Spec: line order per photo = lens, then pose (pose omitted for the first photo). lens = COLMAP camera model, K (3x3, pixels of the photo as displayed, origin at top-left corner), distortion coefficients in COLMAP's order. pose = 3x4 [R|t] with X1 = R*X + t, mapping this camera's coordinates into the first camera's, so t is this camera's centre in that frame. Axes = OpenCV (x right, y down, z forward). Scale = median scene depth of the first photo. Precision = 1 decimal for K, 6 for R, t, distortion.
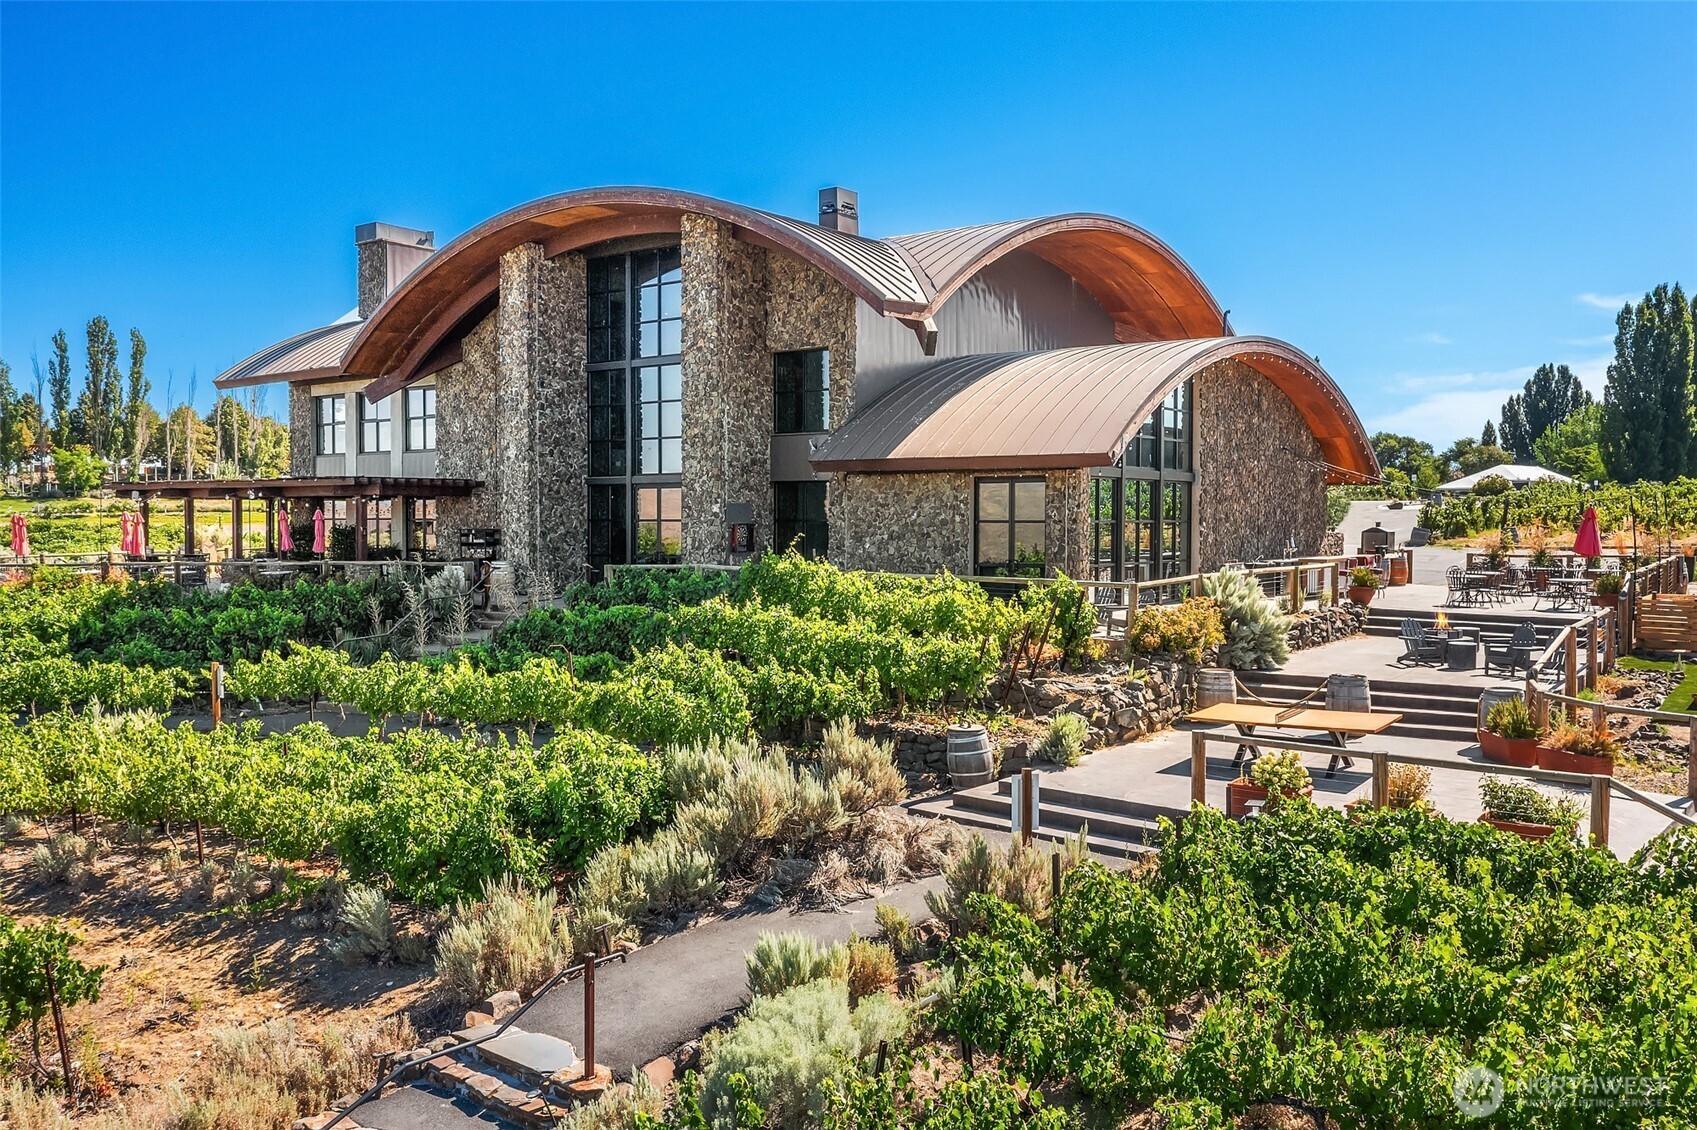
lens RADIAL K [[1309.6, 0, 872.7], [0, 1309.6, 616.1], [0, 0, 1]] dist [-0.012944, 0.002248]
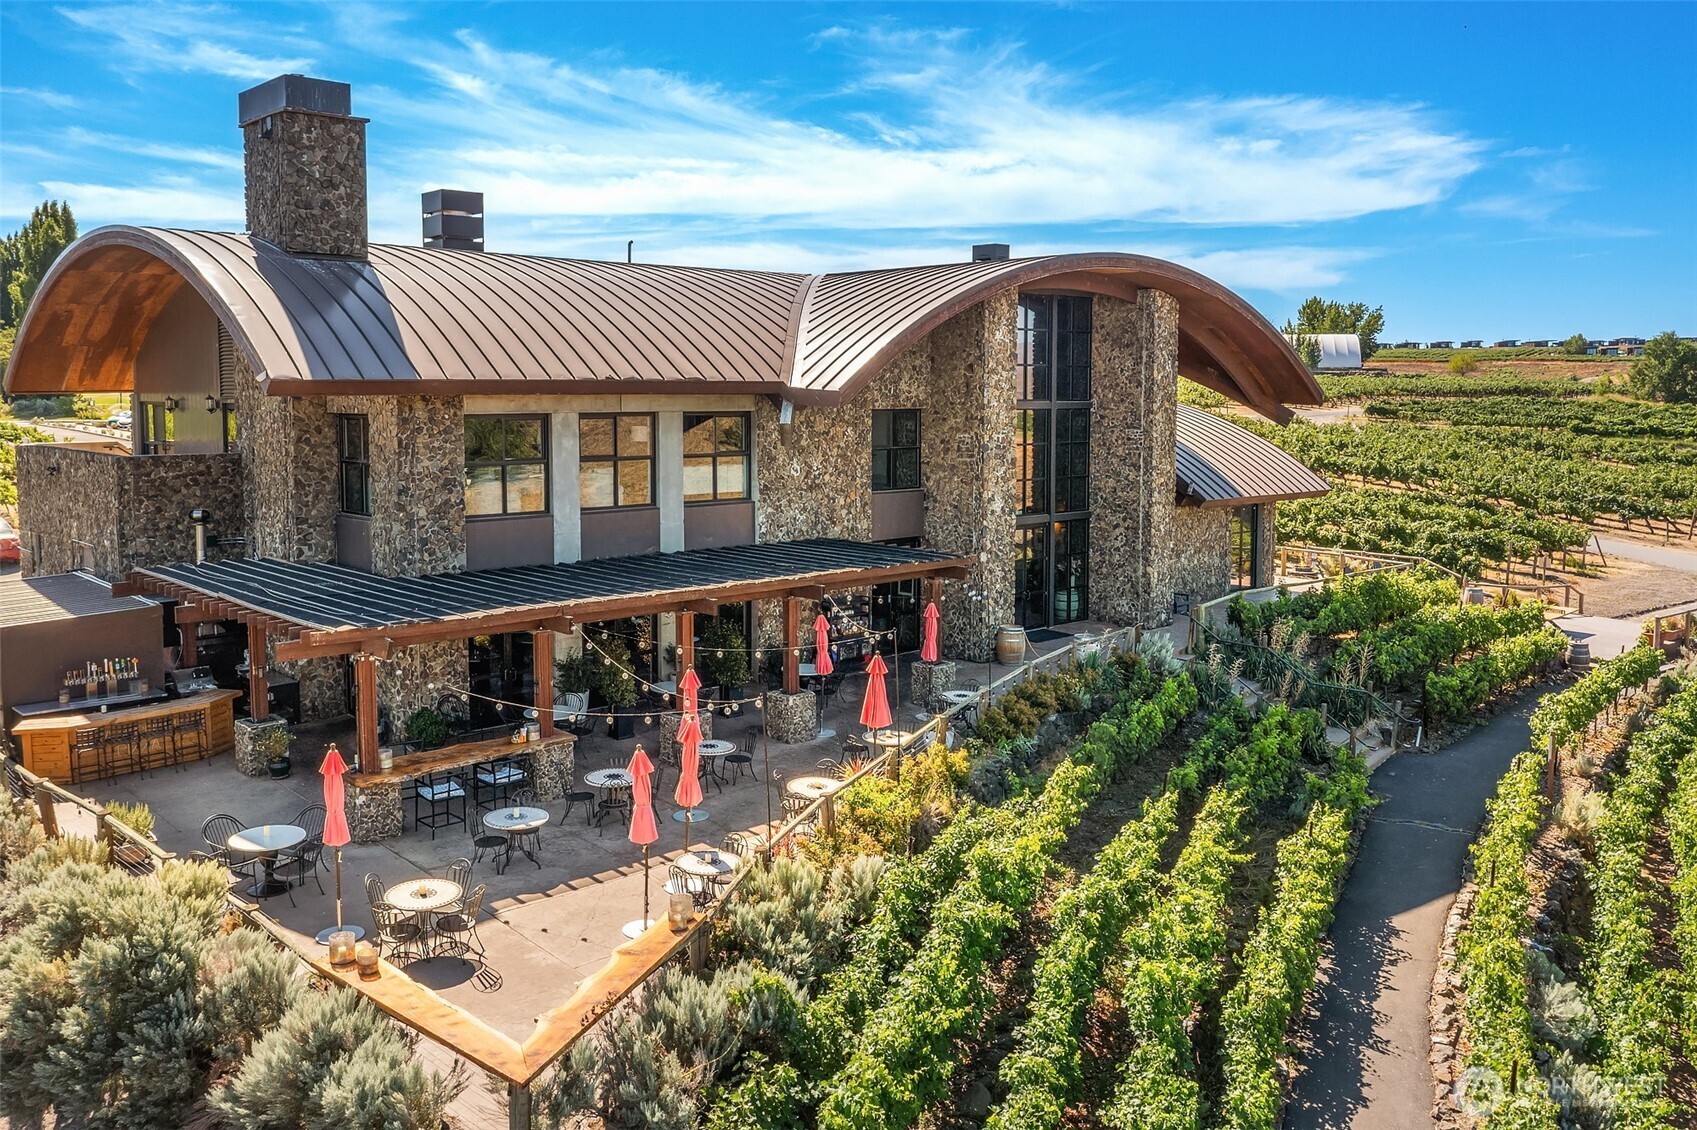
lens RADIAL K [[1286.9, 0, 915.1], [0, 1286.9, 523.7], [0, 0, 1]] dist [-0.034373, -0.000107]
pose [[0.201961, -0.109777, 0.973222, -1.266745], [0.056769, 0.993340, 0.100266, -0.225674], [-0.977747, 0.035000, 0.206848, 0.963029]]
